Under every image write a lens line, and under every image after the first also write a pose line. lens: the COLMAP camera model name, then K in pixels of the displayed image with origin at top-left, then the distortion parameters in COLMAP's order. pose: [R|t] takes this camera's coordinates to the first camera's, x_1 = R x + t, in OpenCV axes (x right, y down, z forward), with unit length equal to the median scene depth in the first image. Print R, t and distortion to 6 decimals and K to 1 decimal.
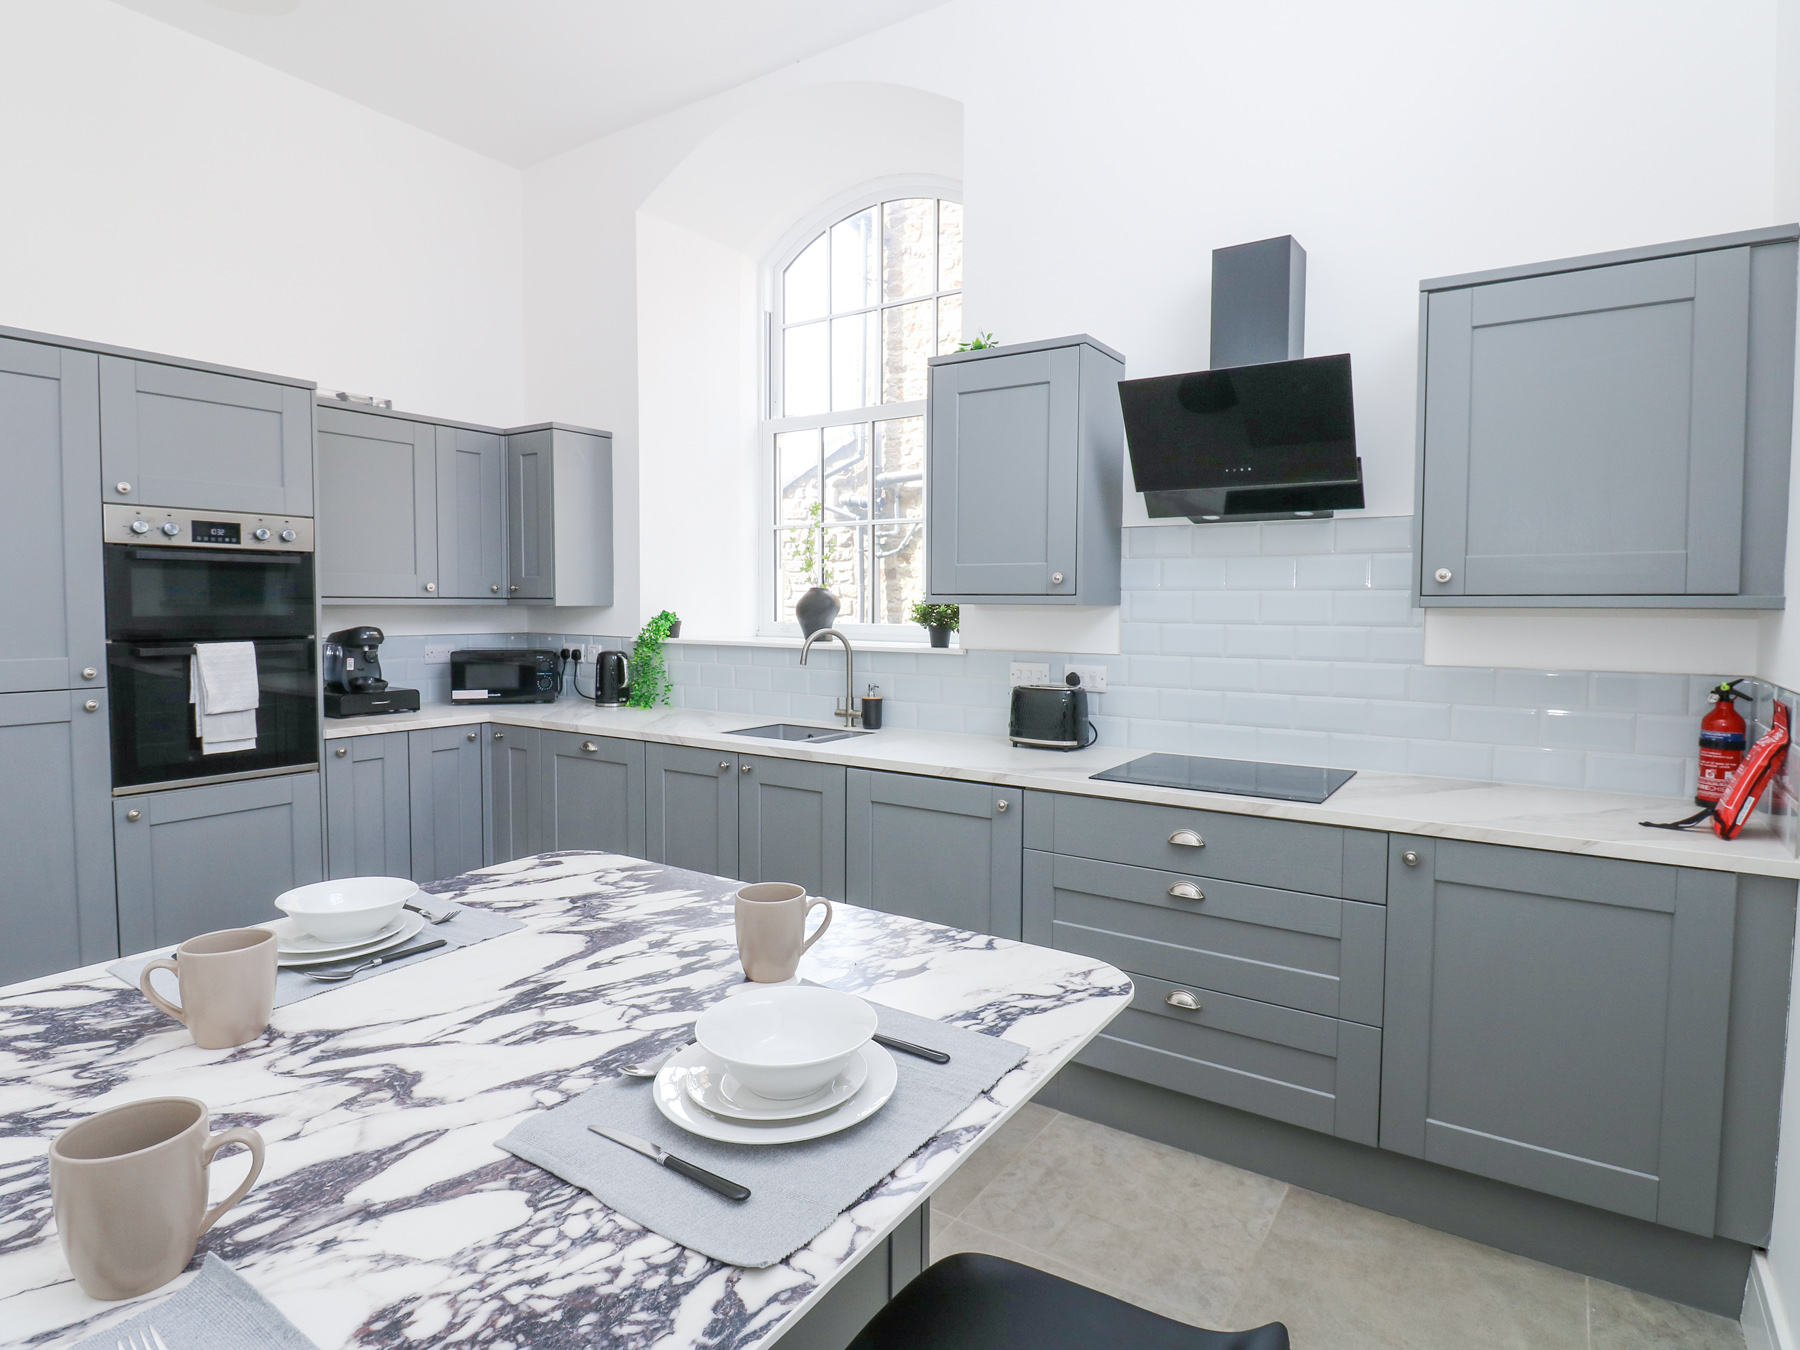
lens RADIAL K [[963.7, 0, 909.9], [0, 963.7, 650.6], [0, 0, 1]] dist [0.005572, -0.014597]
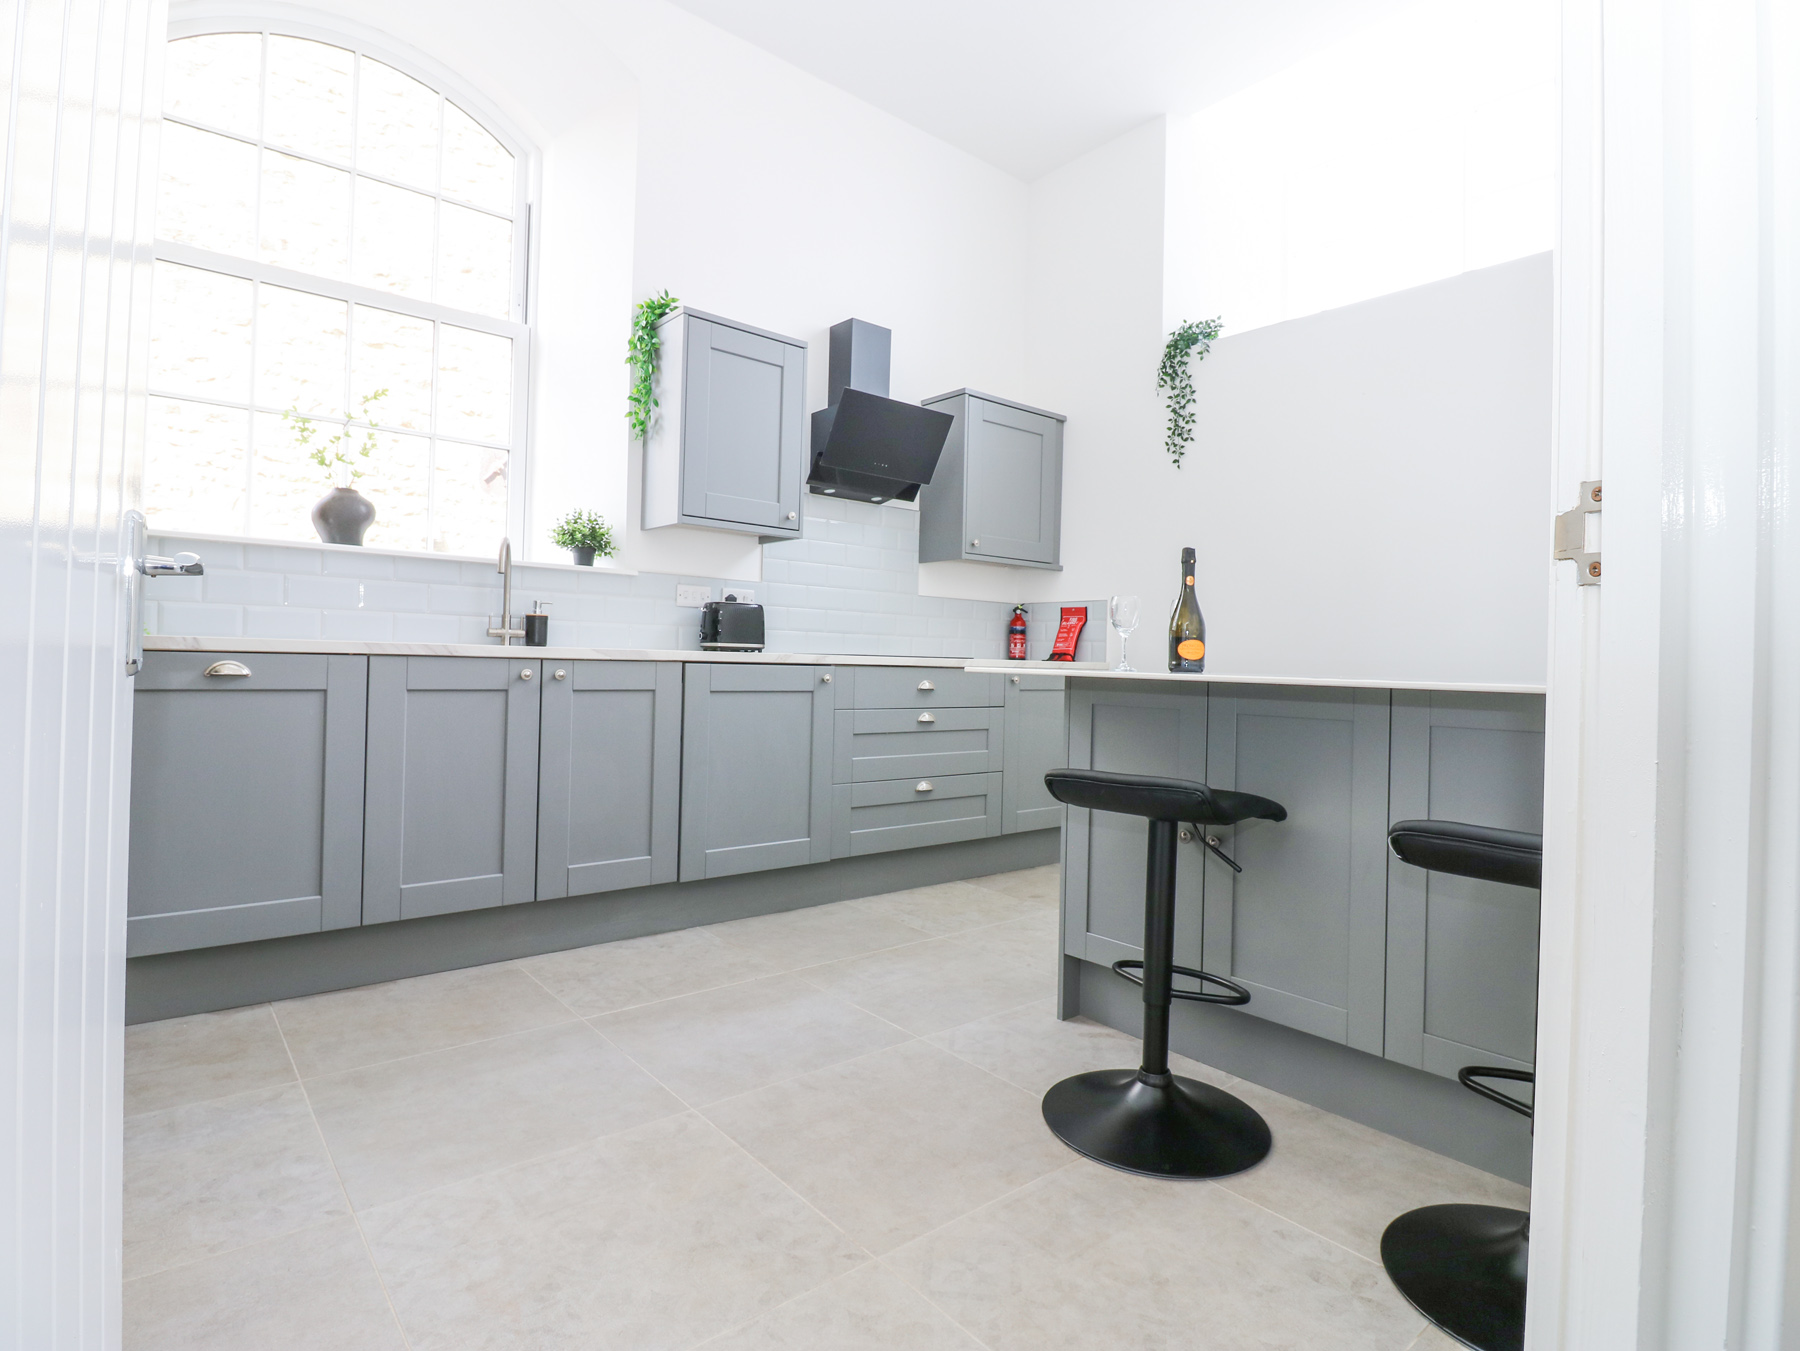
lens RADIAL K [[939.7, 0, 913.2], [0, 939.7, 655.0], [0, 0, 1]] dist [0.004178, -0.012543]
pose [[0.280397, 0.010223, 0.959830, -0.748239], [0.022163, 0.999608, -0.017121, 0.102232], [-0.959628, 0.026073, 0.280060, 0.348477]]
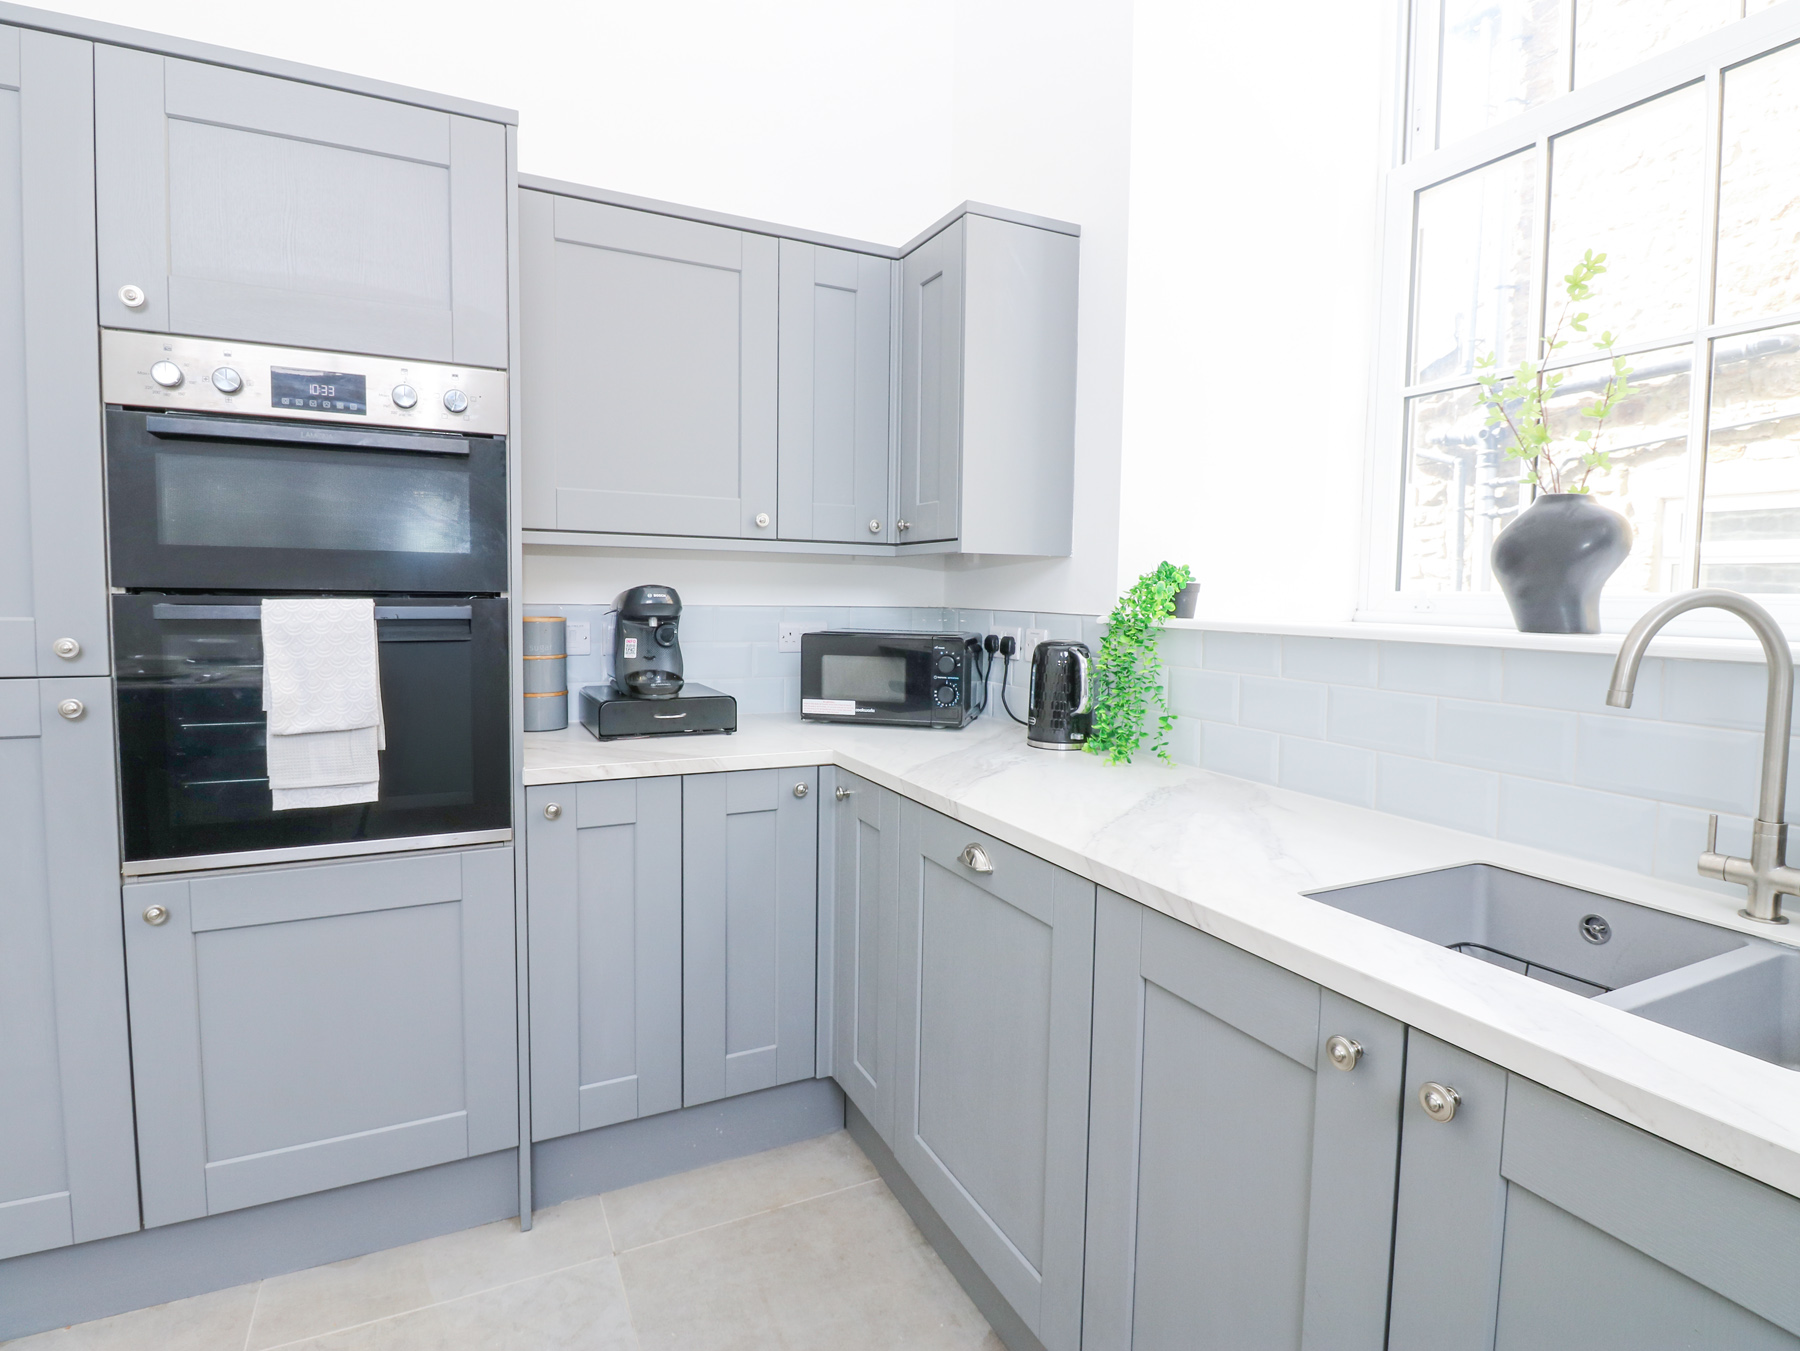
lens RADIAL K [[939.7, 0, 913.2], [0, 939.7, 655.0], [0, 0, 1]] dist [0.004178, -0.012543]
pose [[0.869545, 0.040102, -0.492223, -0.141193], [-0.034680, 0.999195, 0.020142, 0.000529], [0.492635, -0.000444, 0.870236, 0.569499]]
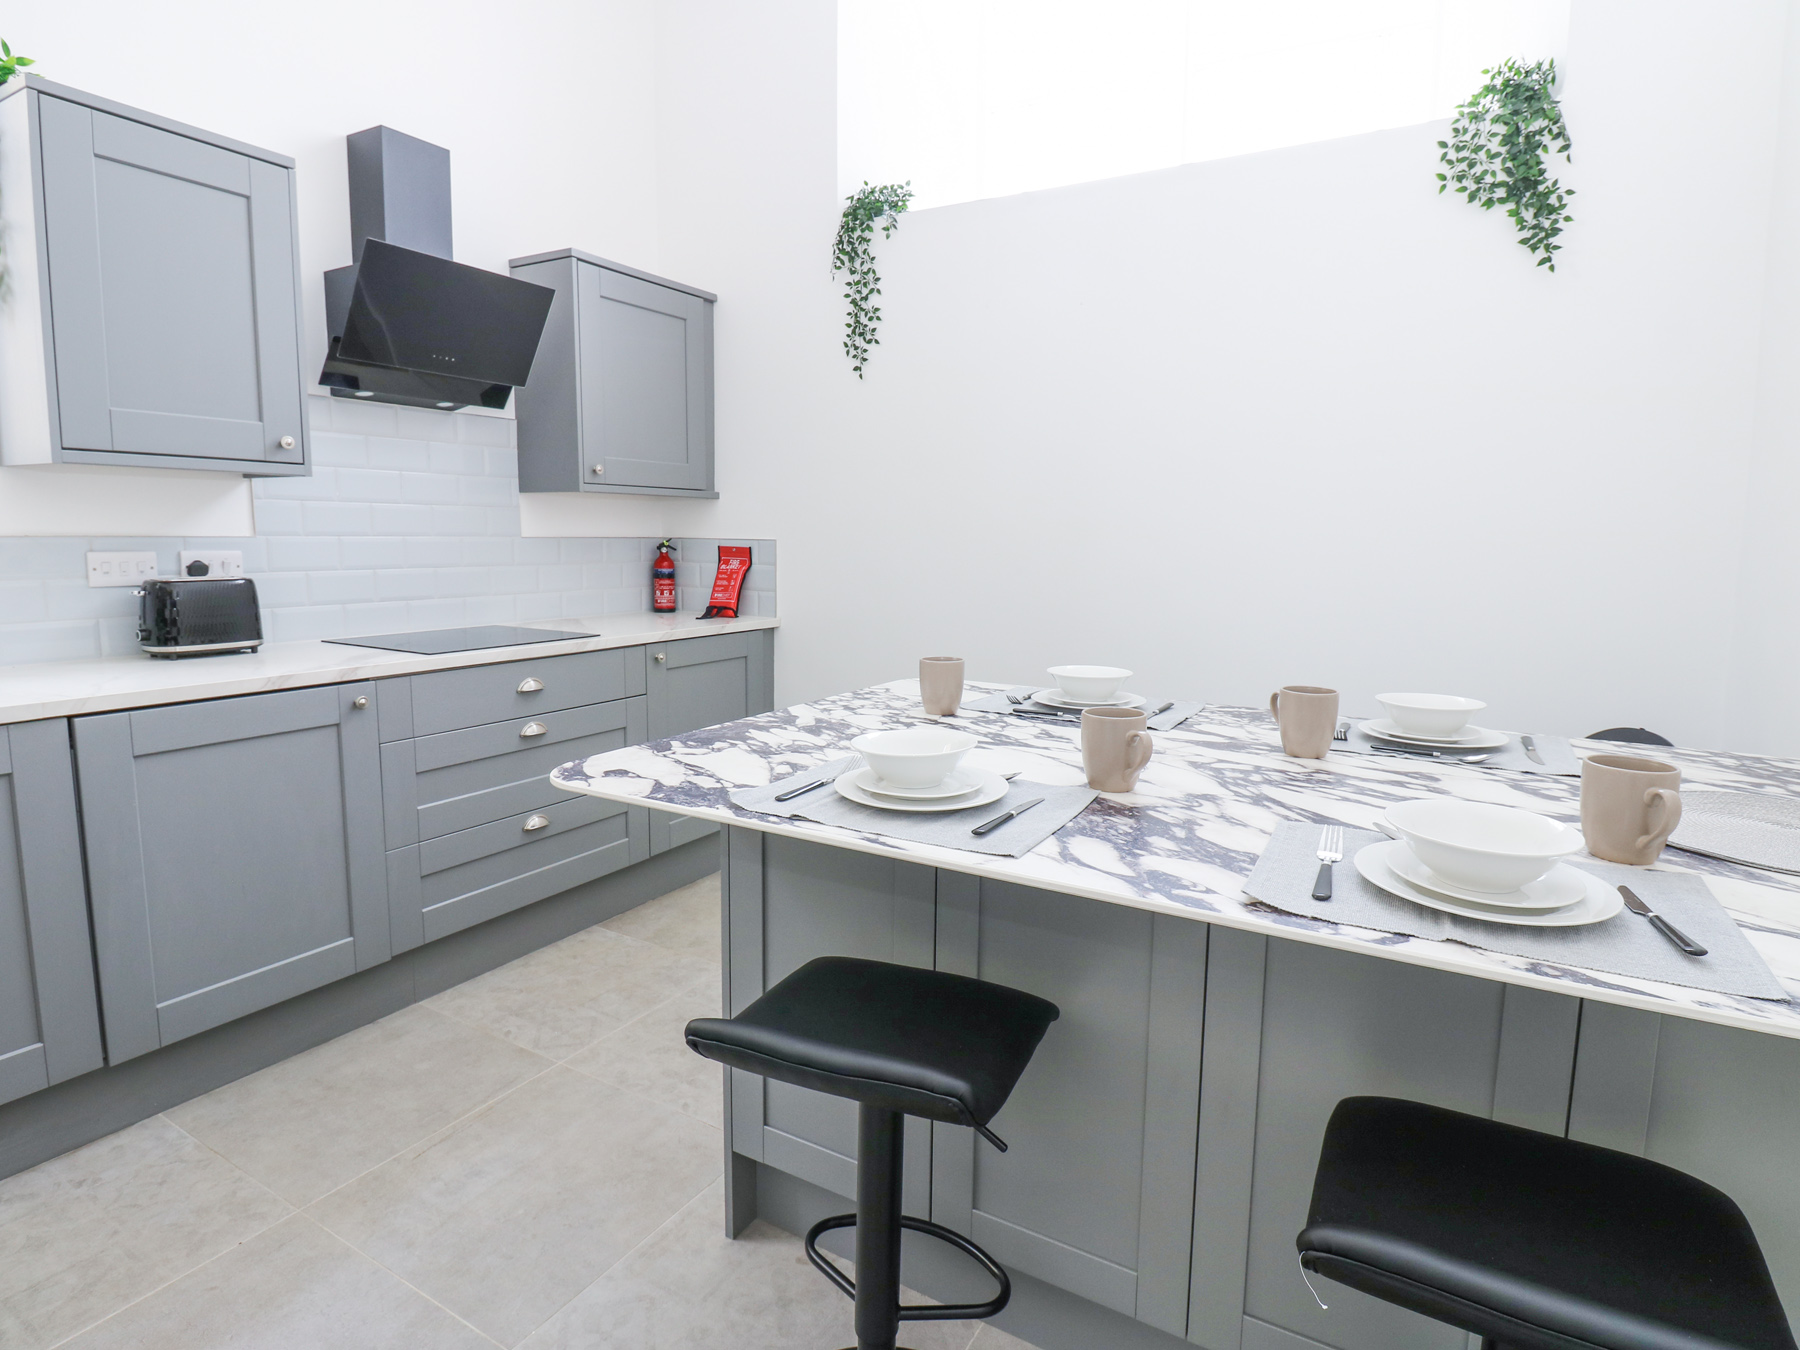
lens RADIAL K [[963.7, 0, 909.9], [0, 963.7, 650.6], [0, 0, 1]] dist [0.005572, -0.014597]
pose [[-0.058157, -0.126690, 0.990236, -0.534674], [0.034200, 0.991080, 0.128807, 0.011334], [-0.997721, 0.041358, -0.053306, 0.364979]]
